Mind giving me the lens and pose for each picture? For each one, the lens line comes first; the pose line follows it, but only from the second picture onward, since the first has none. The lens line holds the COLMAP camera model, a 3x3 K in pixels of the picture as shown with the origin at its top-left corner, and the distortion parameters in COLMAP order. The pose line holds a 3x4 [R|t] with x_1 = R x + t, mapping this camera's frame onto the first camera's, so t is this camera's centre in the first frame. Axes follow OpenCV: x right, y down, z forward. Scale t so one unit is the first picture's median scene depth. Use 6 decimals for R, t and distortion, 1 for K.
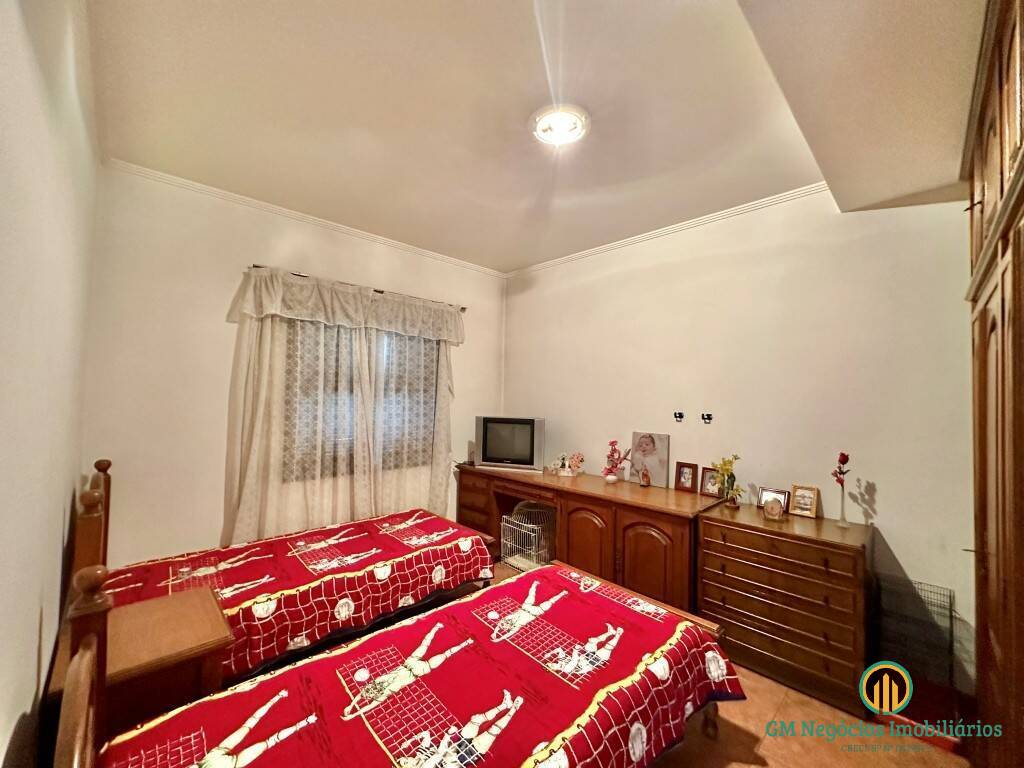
lens RADIAL K [[408.3, 0, 513.2], [0, 408.3, 381.8], [0, 0, 1]] dist [-0.004158, -0.000822]
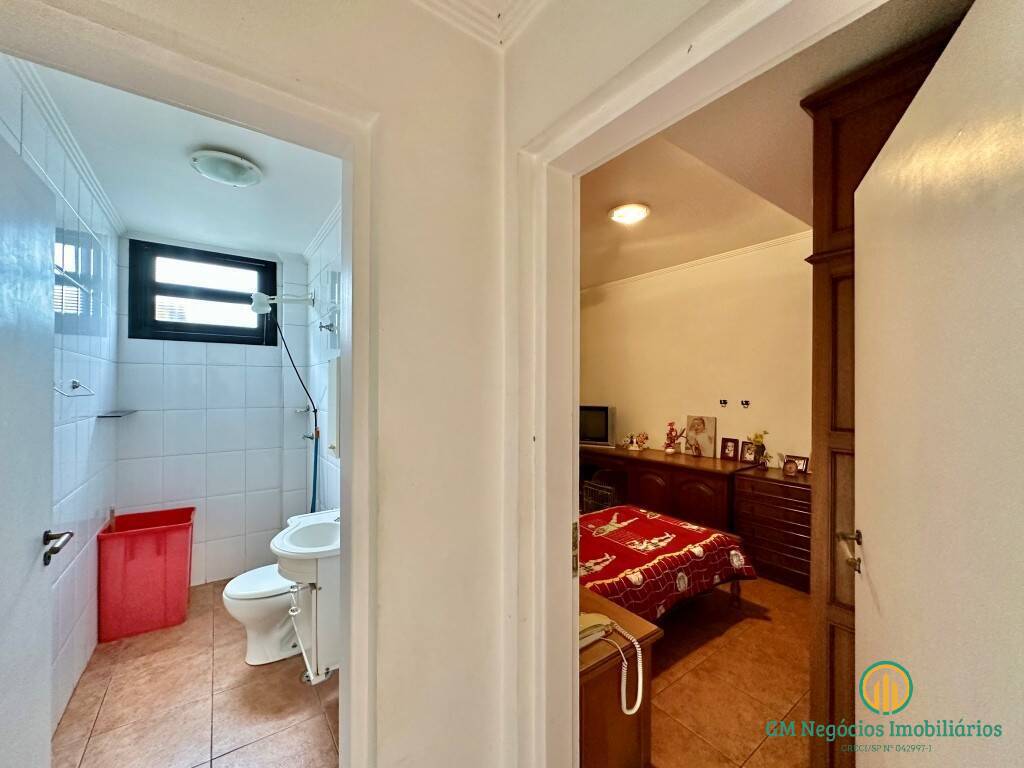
lens RADIAL K [[408.3, 0, 512.9], [0, 408.3, 383.4], [0, 0, 1]] dist [-0.004158, -0.000822]
pose [[0.989276, -0.017793, -0.144970, -0.083833], [0.021013, 0.999565, 0.020715, -0.022688], [0.144538, -0.023539, 0.989219, -0.467019]]
